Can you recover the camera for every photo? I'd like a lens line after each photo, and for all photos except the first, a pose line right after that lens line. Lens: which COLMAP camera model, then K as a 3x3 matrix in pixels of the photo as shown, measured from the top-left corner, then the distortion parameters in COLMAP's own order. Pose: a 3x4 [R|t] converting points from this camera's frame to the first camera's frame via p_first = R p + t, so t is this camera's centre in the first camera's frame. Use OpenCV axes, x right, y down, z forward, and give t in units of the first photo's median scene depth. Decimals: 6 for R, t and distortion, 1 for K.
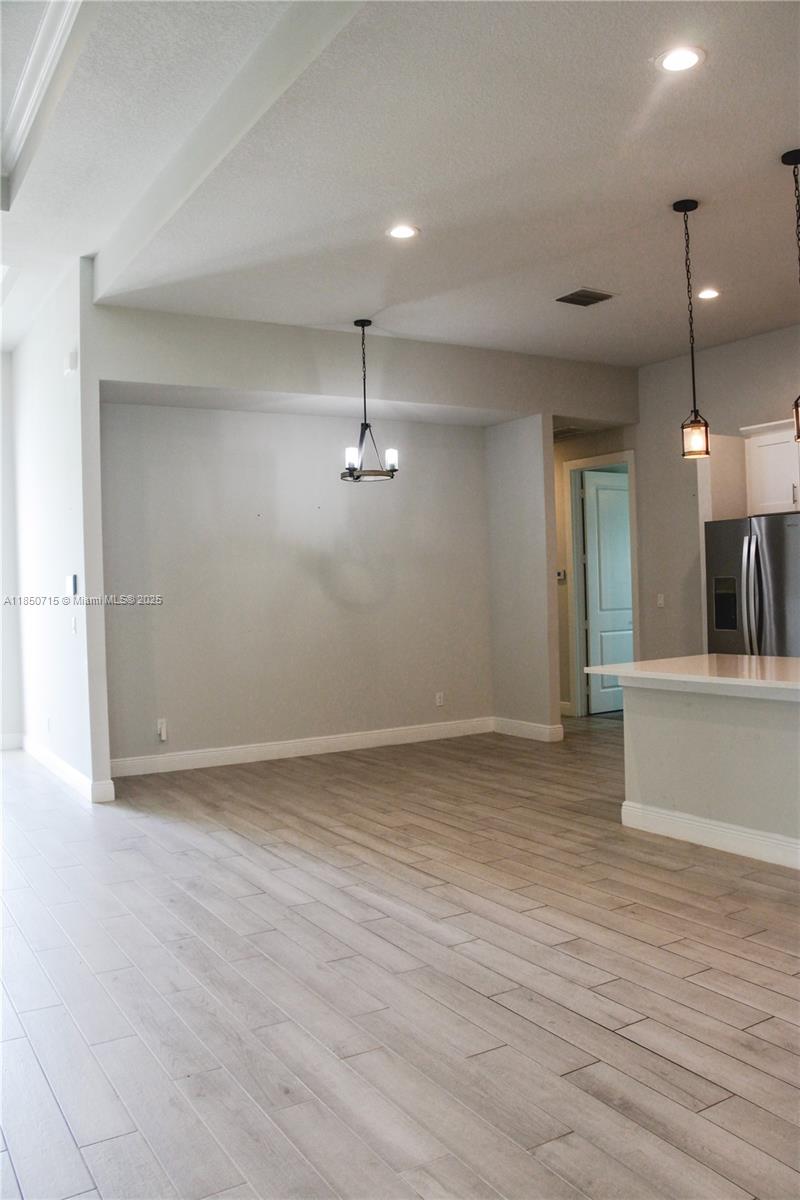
lens RADIAL K [[972.3, 0, 400.0], [0, 972.3, 600.0], [0, 0, 1]] dist [-0.223219, 0.248744]
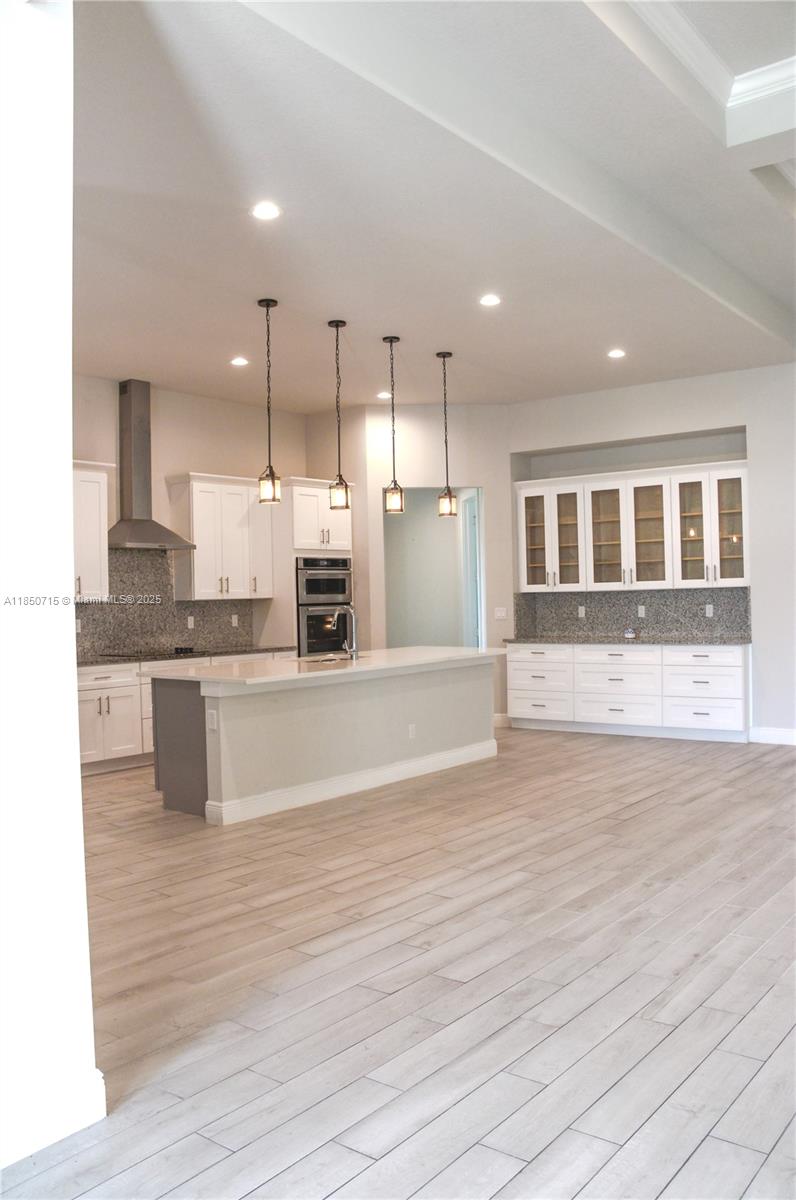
lens RADIAL K [[972.3, 0, 398.0], [0, 972.3, 600.0], [0, 0, 1]] dist [-0.223219, 0.248744]
pose [[-0.335564, 0.029894, 0.941543, -0.976627], [0.047362, 0.998768, -0.014832, 0.005374], [-0.940826, 0.039616, -0.336566, 1.317149]]
